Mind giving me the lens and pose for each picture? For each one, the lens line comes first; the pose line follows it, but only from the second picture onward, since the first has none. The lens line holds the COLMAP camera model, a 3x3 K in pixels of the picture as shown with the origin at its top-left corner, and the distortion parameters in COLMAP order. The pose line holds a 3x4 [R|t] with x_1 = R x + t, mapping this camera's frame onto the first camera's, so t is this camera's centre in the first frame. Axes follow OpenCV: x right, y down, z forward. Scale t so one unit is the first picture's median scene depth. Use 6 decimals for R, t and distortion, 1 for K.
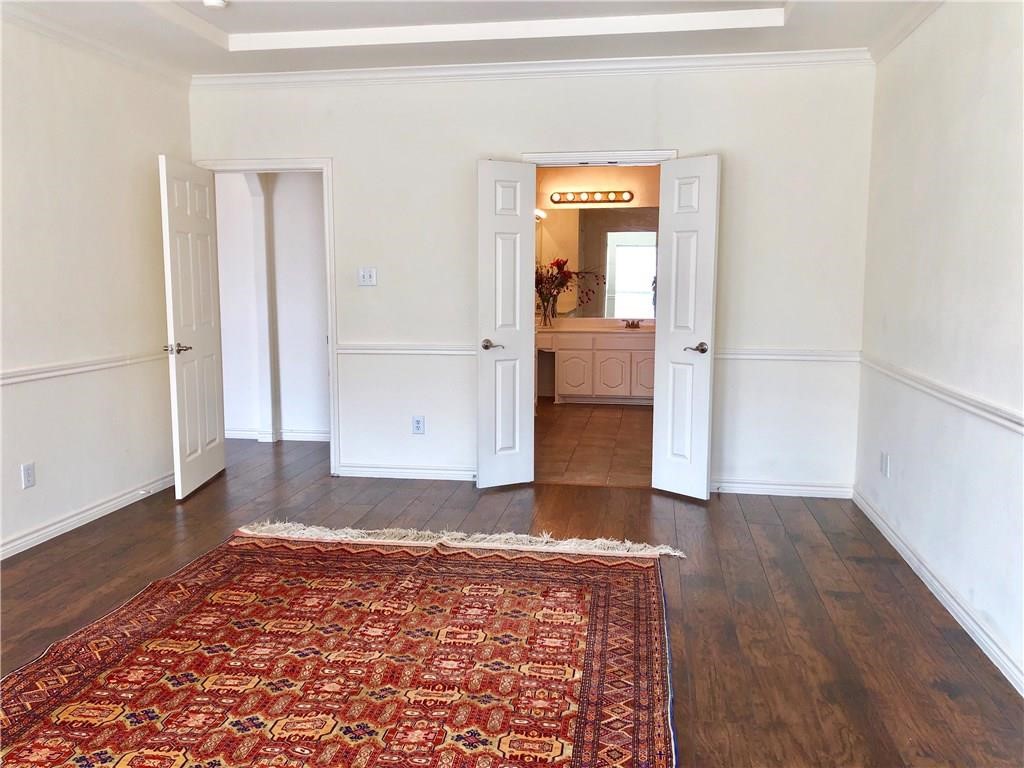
lens RADIAL K [[832.6, 0, 512.0], [0, 832.6, 384.0], [0, 0, 1]] dist [0.014801, -0.005322]
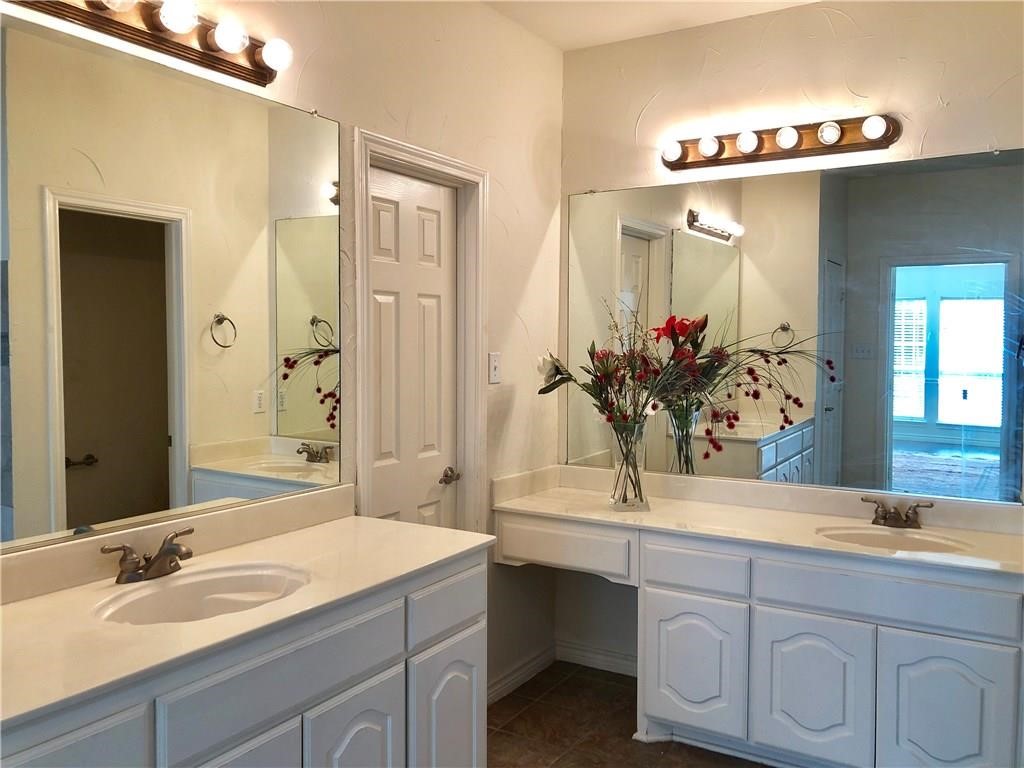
lens RADIAL K [[832.6, 0, 512.0], [0, 832.6, 384.0], [0, 0, 1]] dist [0.014801, -0.005322]
pose [[0.930014, 0.018221, -0.367073, 0.123419], [-0.047404, 0.996374, -0.070645, -0.091601], [0.364455, 0.083102, 0.927506, 0.637437]]
